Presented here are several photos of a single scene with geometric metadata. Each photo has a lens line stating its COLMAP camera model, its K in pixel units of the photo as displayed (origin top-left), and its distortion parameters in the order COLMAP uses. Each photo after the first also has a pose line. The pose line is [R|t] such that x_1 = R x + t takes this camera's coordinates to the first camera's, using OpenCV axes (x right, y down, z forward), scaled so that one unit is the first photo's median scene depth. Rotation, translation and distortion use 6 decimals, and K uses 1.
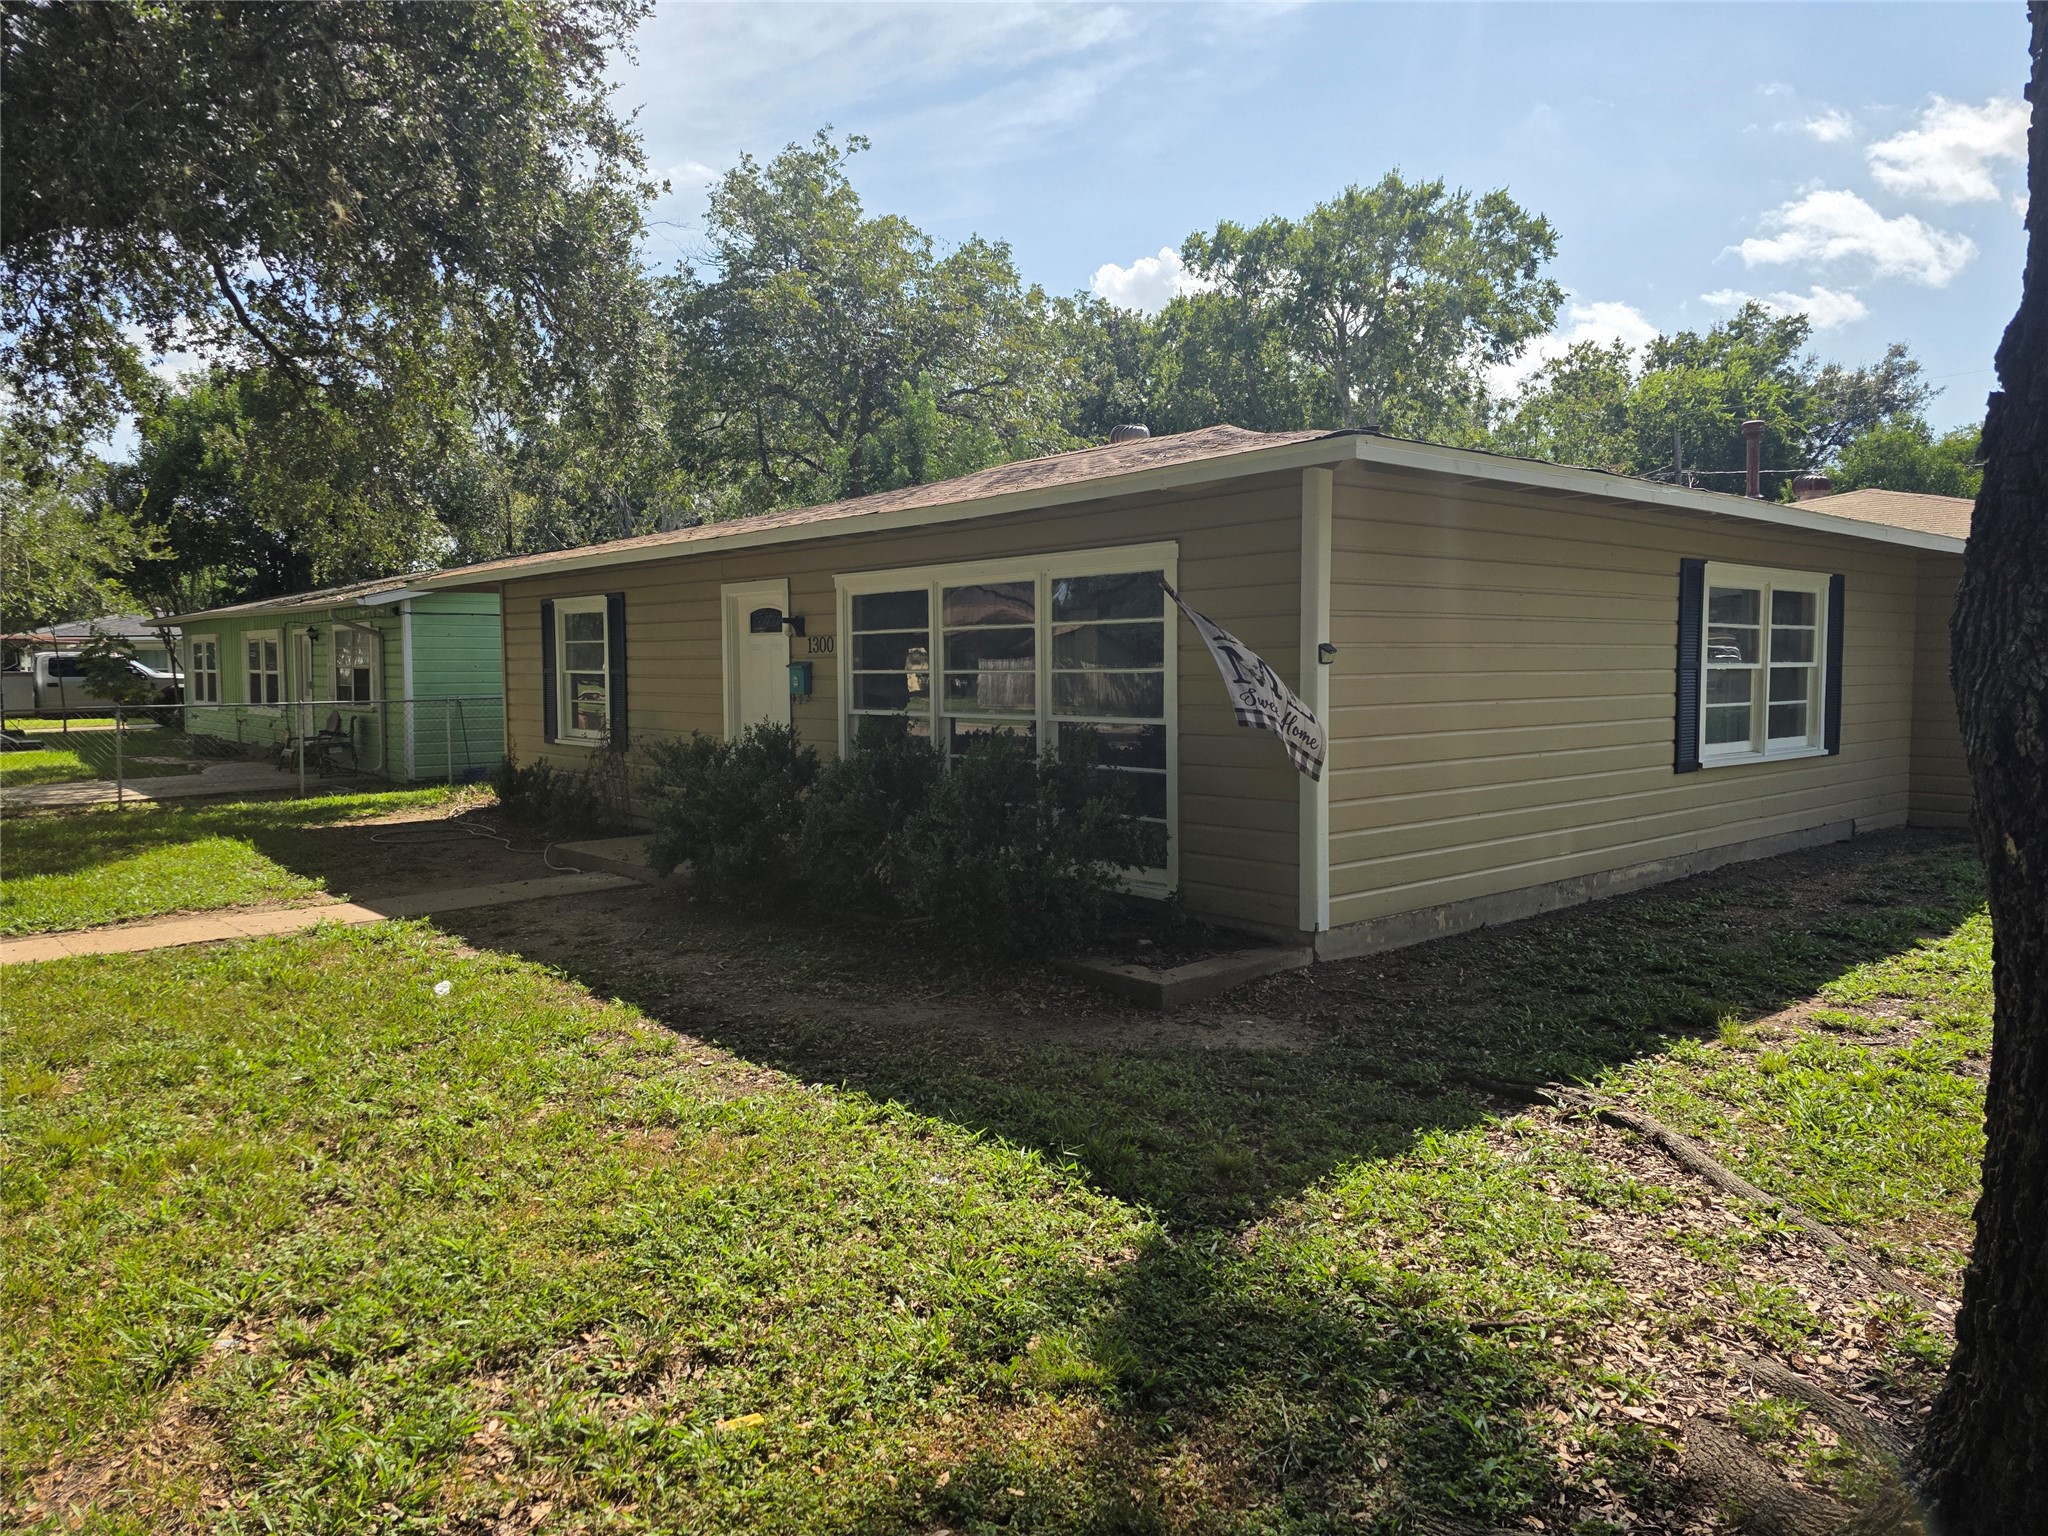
lens RADIAL K [[1369.8, 0, 1028.7], [0, 1369.8, 755.7], [0, 0, 1]] dist [0.064248, -0.069930]
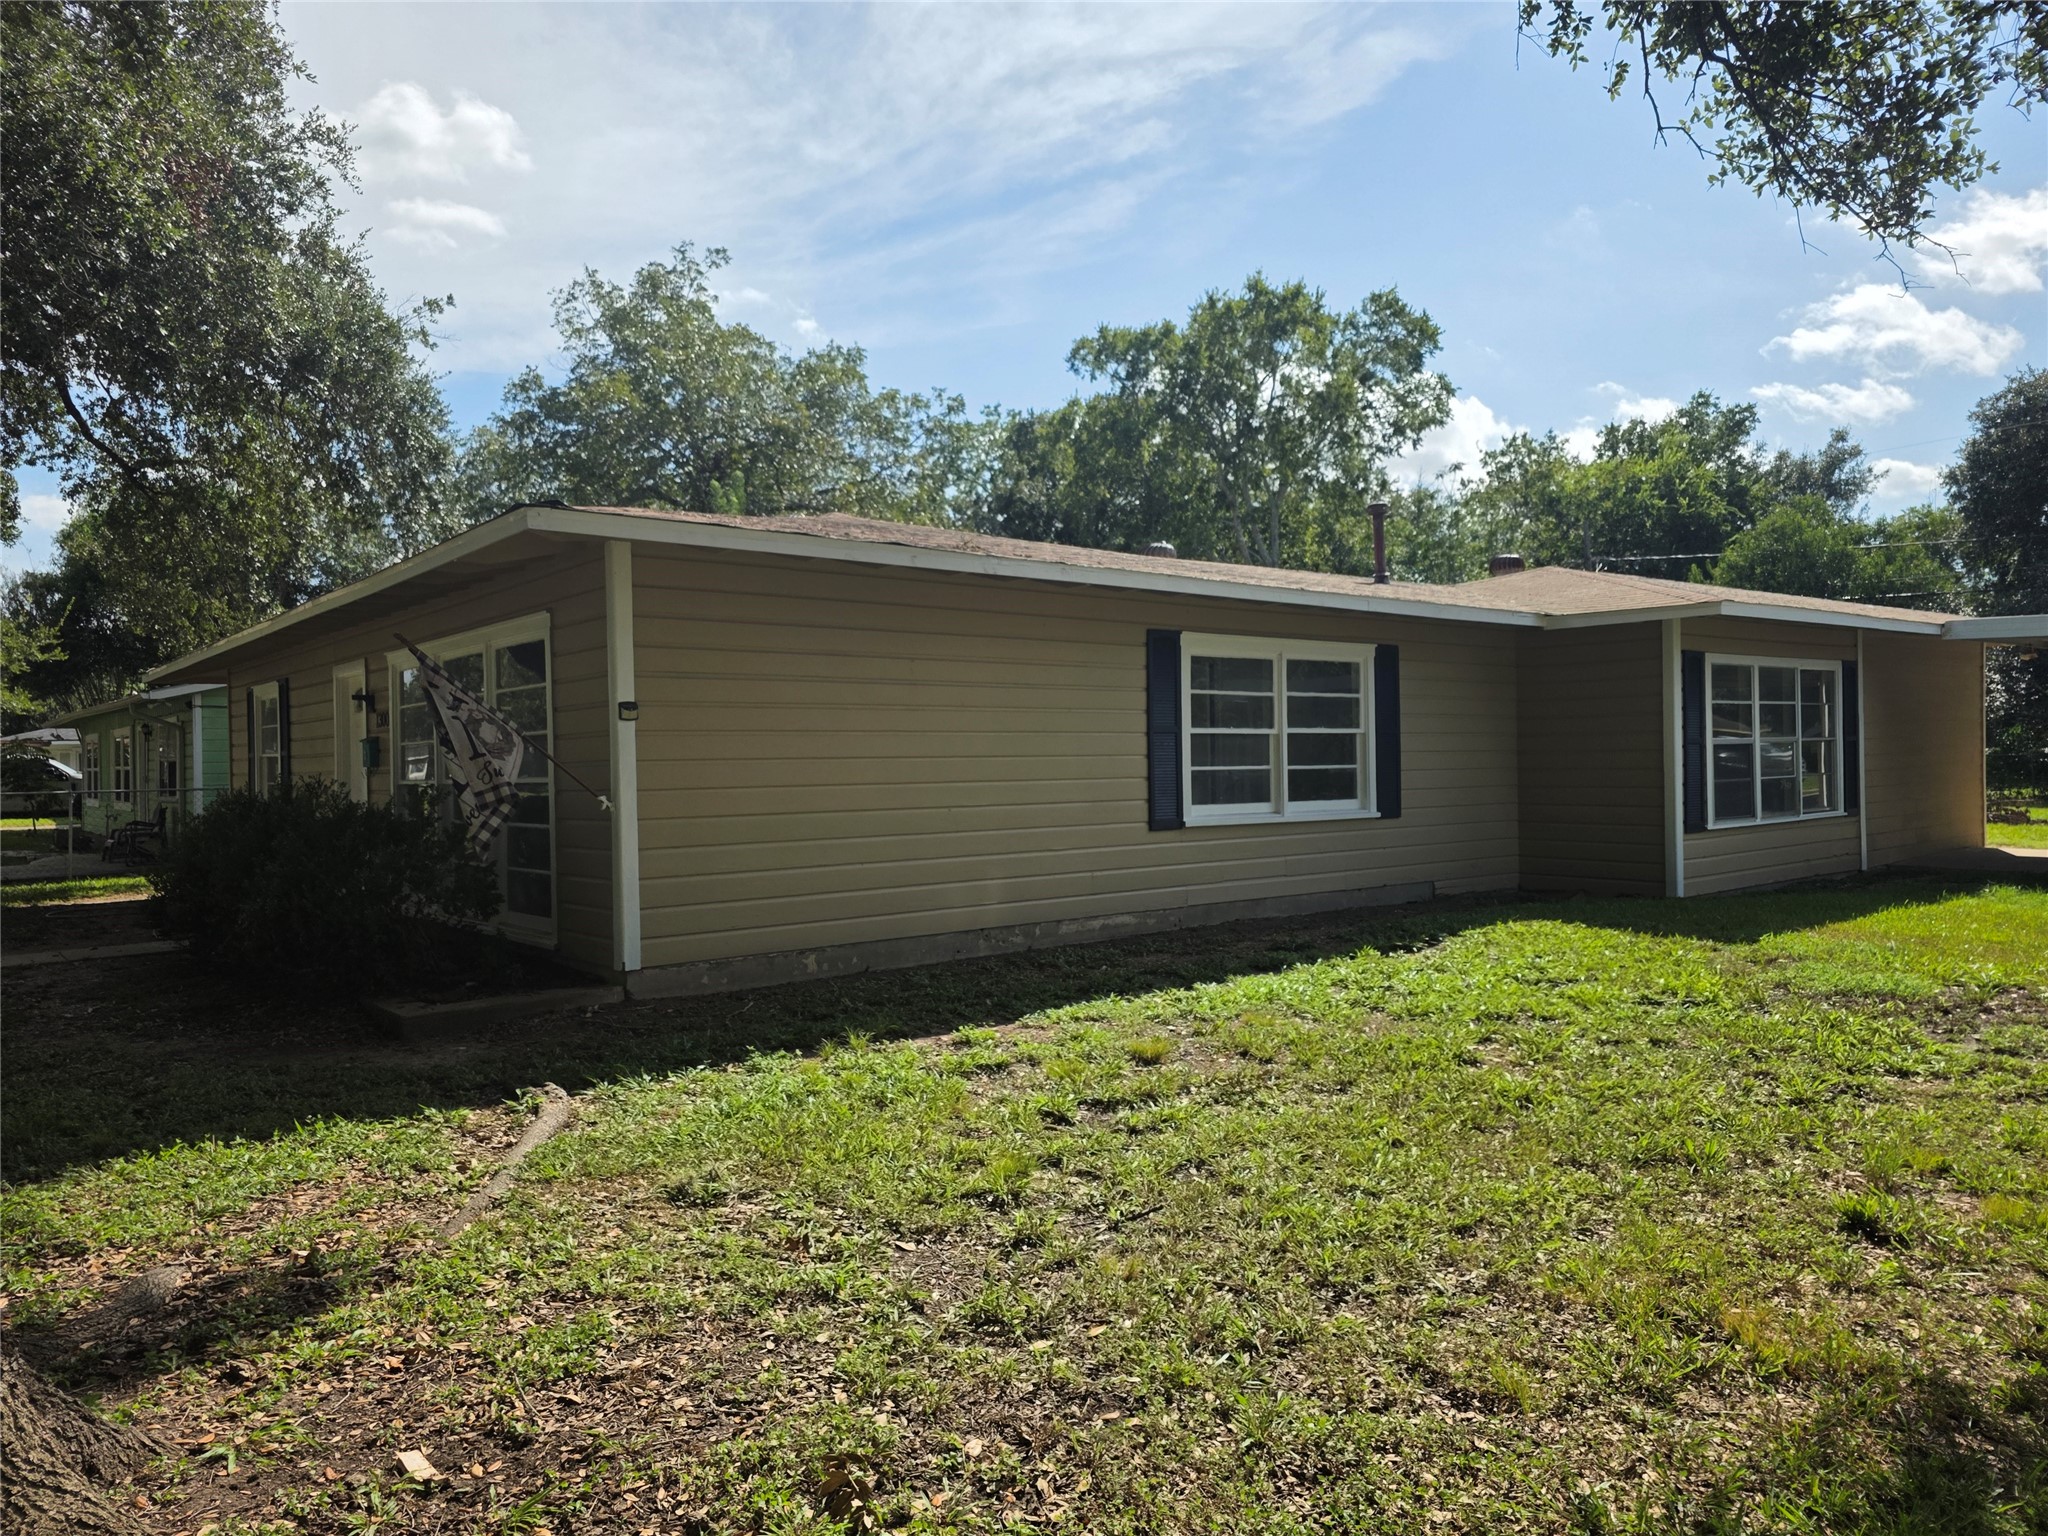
lens RADIAL K [[1380.9, 0, 1059.0], [0, 1380.9, 772.8], [0, 0, 1]] dist [0.080944, -0.107265]
pose [[0.999329, -0.009680, -0.035339, 0.172497], [0.007570, 0.998208, -0.059358, 0.012131], [0.035850, 0.059051, 0.997611, -0.023172]]
